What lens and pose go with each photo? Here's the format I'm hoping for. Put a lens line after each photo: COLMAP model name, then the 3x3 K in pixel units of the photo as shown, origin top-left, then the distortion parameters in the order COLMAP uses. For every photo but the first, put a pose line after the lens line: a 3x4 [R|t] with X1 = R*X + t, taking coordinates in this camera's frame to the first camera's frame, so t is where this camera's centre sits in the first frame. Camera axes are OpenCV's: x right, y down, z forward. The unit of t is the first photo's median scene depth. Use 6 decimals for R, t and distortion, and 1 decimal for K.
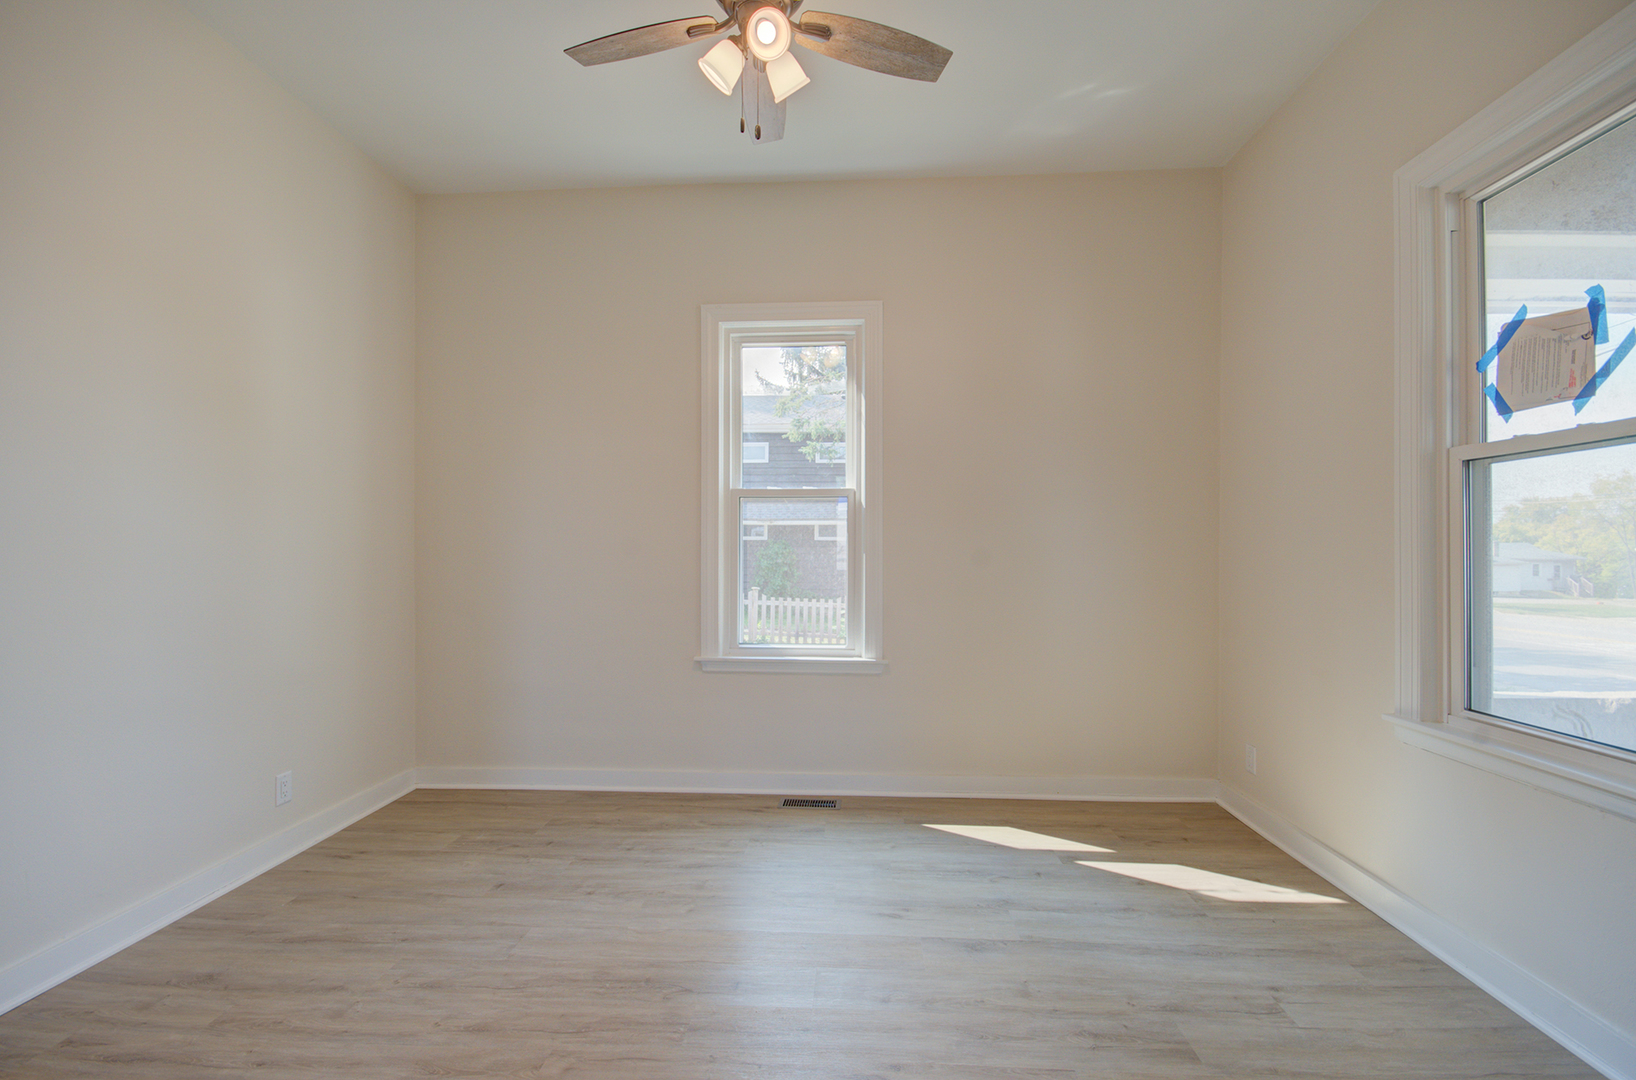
lens RADIAL K [[704.0, 0, 817.7], [0, 704.0, 552.0], [0, 0, 1]] dist [-0.001735, -0.007775]
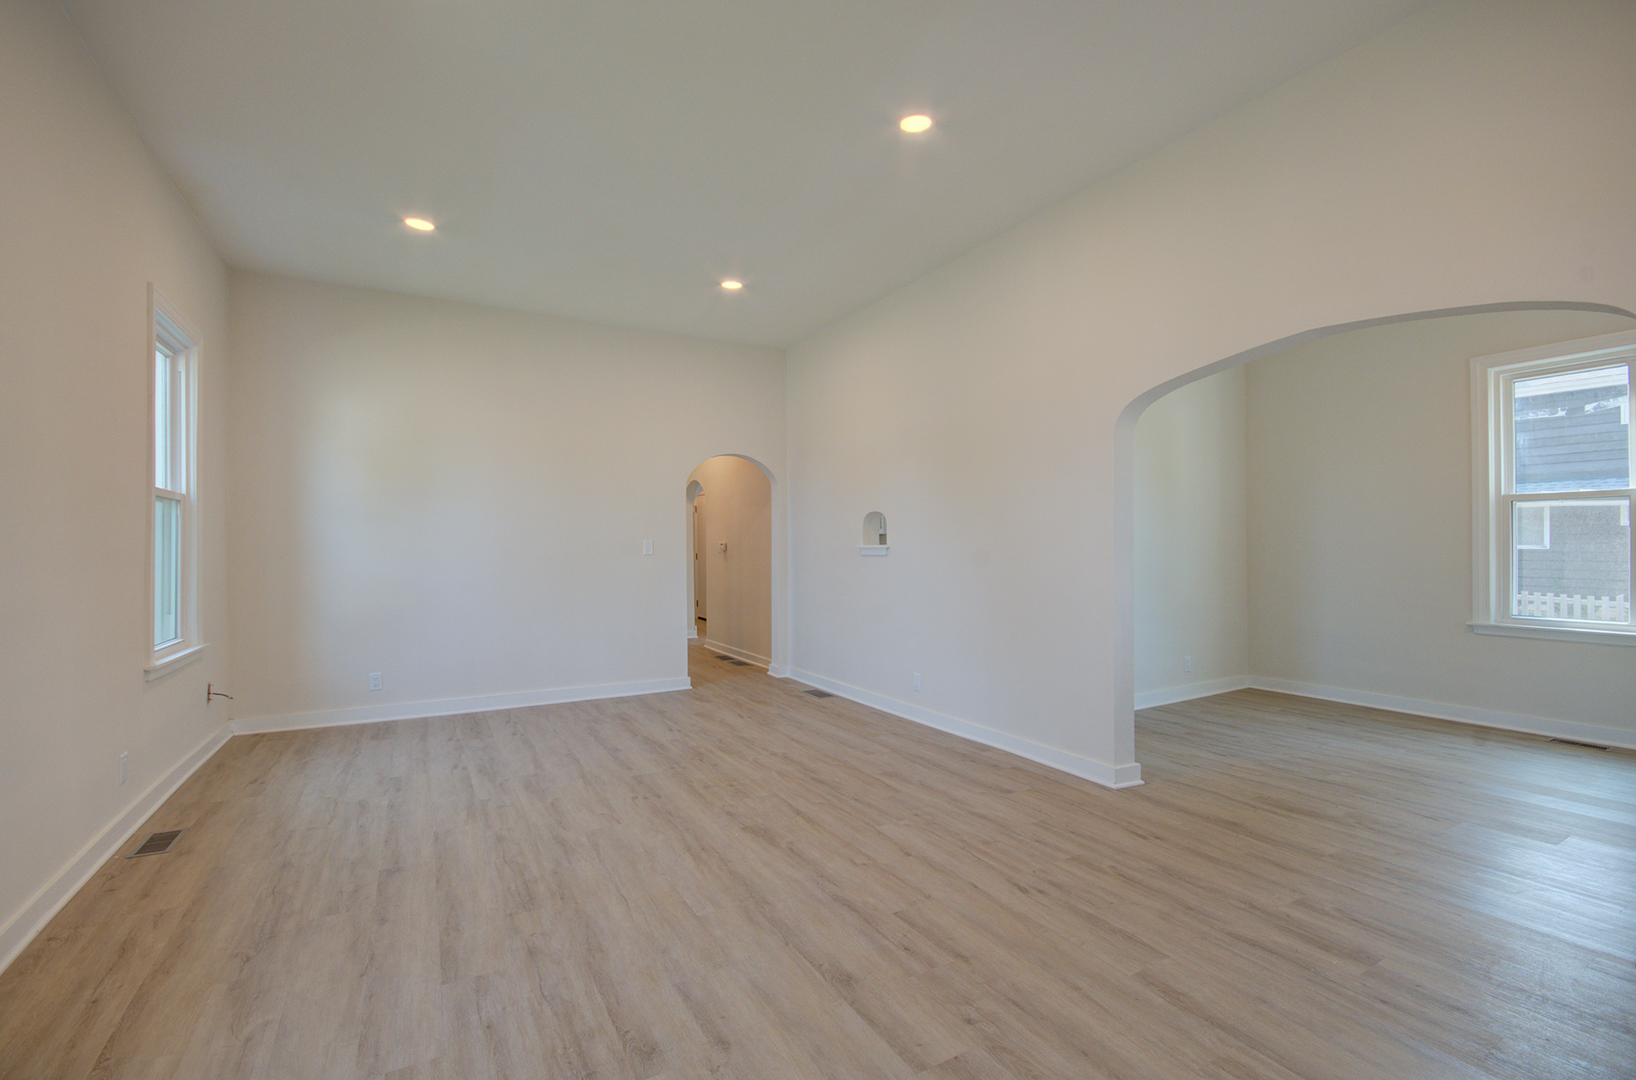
lens RADIAL K [[704.0, 0, 817.7], [0, 704.0, 552.0], [0, 0, 1]] dist [-0.001735, -0.007775]
pose [[0.536186, 0.001137, -0.844099, 0.374674], [0.009770, 0.999924, 0.007553, -0.007057], [0.844043, -0.012297, 0.536134, -0.988368]]
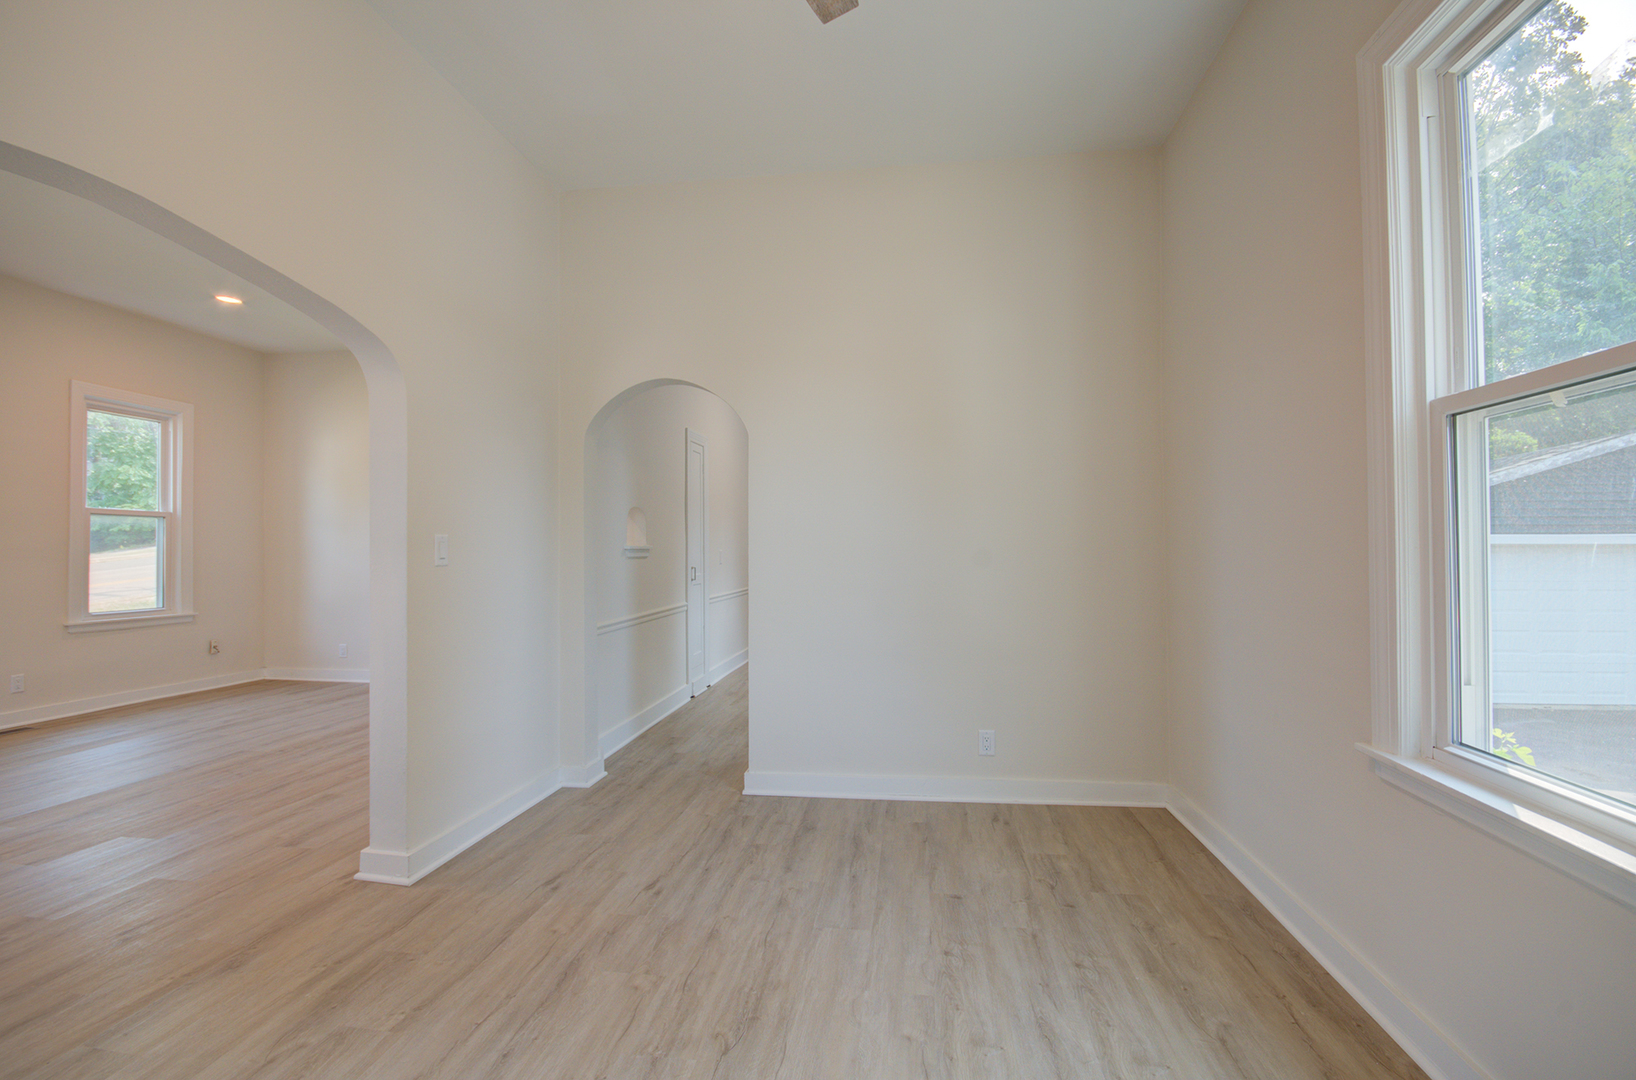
lens RADIAL K [[700.0, 0, 825.2], [0, 700.0, 546.6], [0, 0, 1]] dist [0.002514, -0.006666]
pose [[-0.069645, -0.007078, -0.997547, 0.476020], [0.007051, 0.999946, -0.007587, 0.008109], [0.997547, -0.007562, -0.069592, 0.844249]]
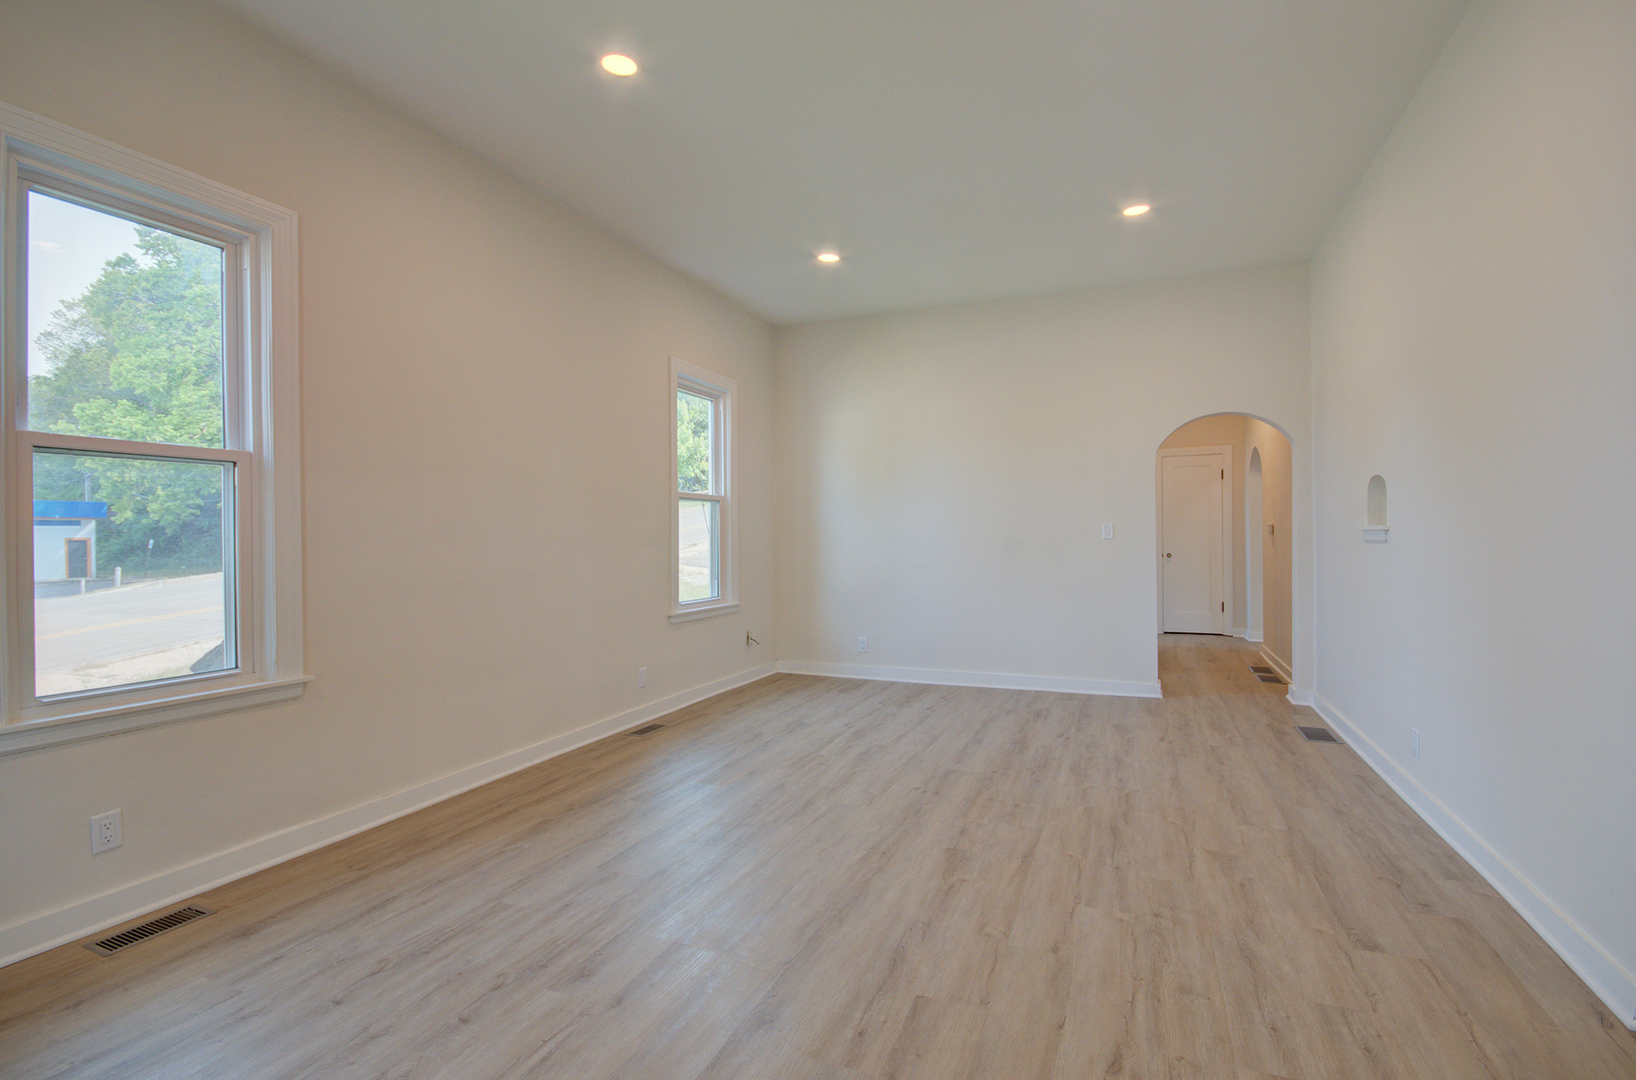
lens RADIAL K [[731.5, 0, 847.3], [0, 731.5, 540.4], [0, 0, 1]] dist [-0.006006, 0.000119]
pose [[-0.314090, 0.007806, -0.949361, 0.385517], [0.014901, 0.999884, 0.003291, -0.000406], [0.949276, -0.013113, -0.314169, -0.301066]]
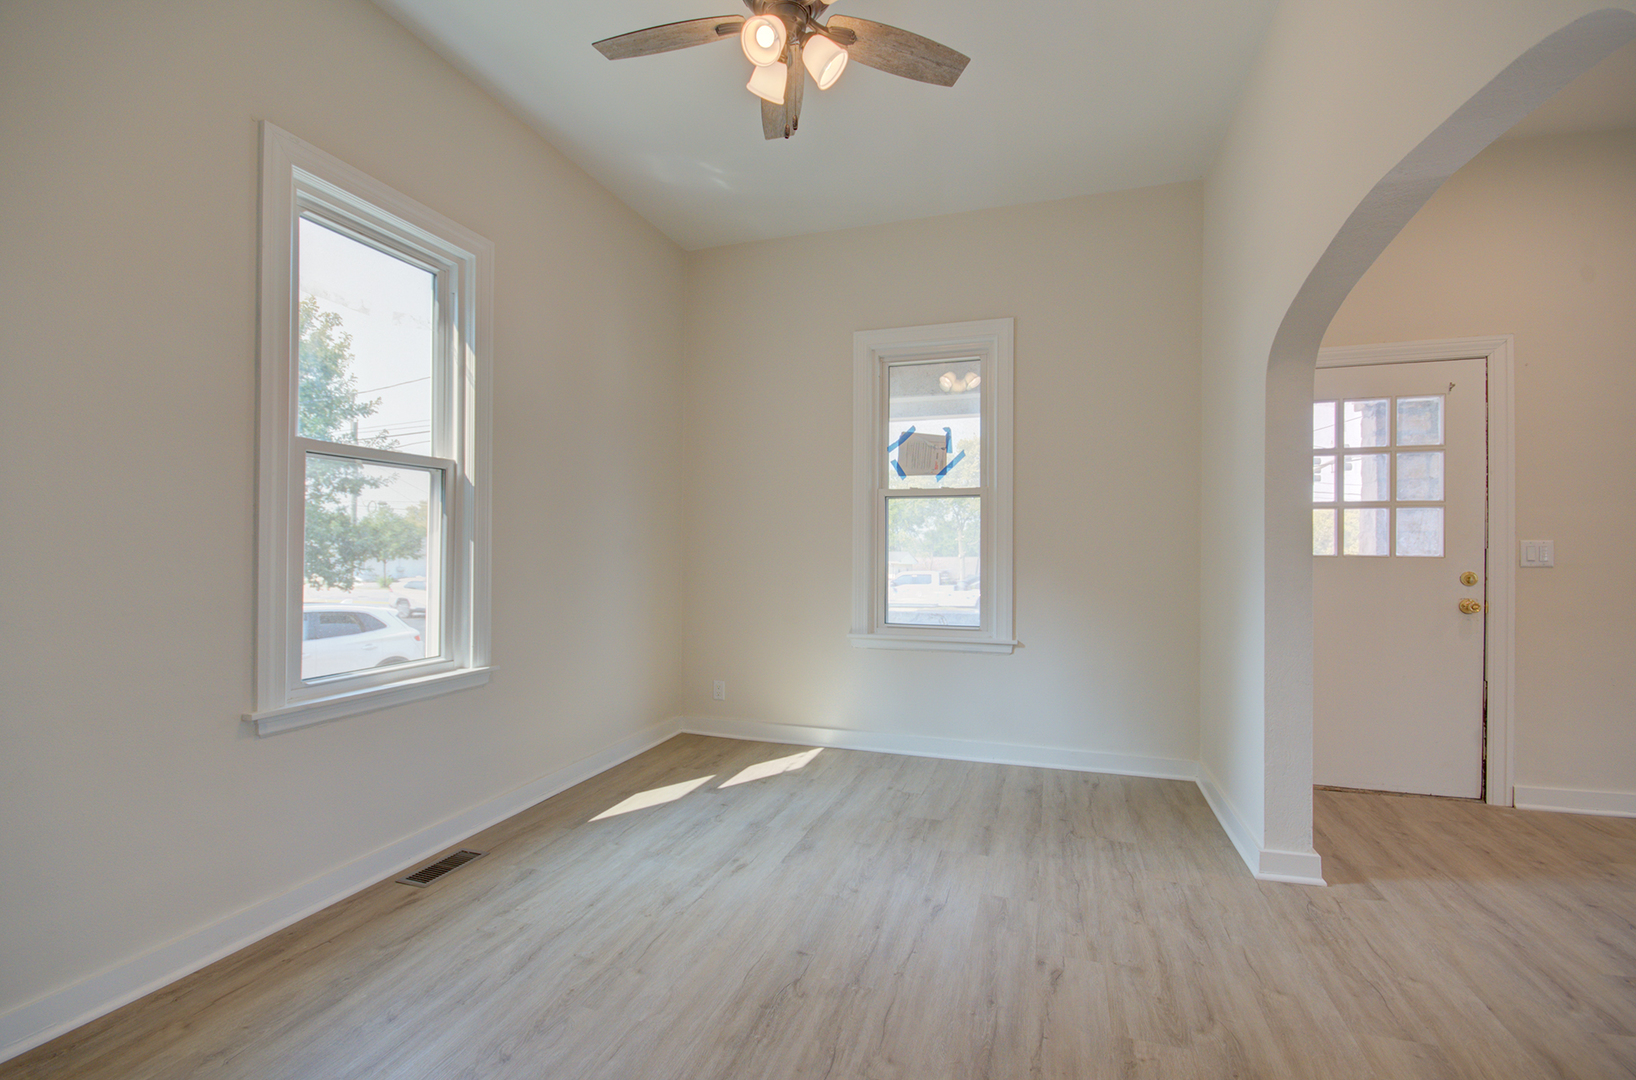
lens RADIAL K [[712.6, 0, 823.7], [0, 712.6, 542.0], [0, 0, 1]] dist [0.000132, -0.005634]
pose [[0.256441, 0.005693, 0.966543, -0.817939], [-0.005103, 0.999977, -0.004536, 0.006461], [-0.966546, -0.003769, 0.256464, 0.503356]]
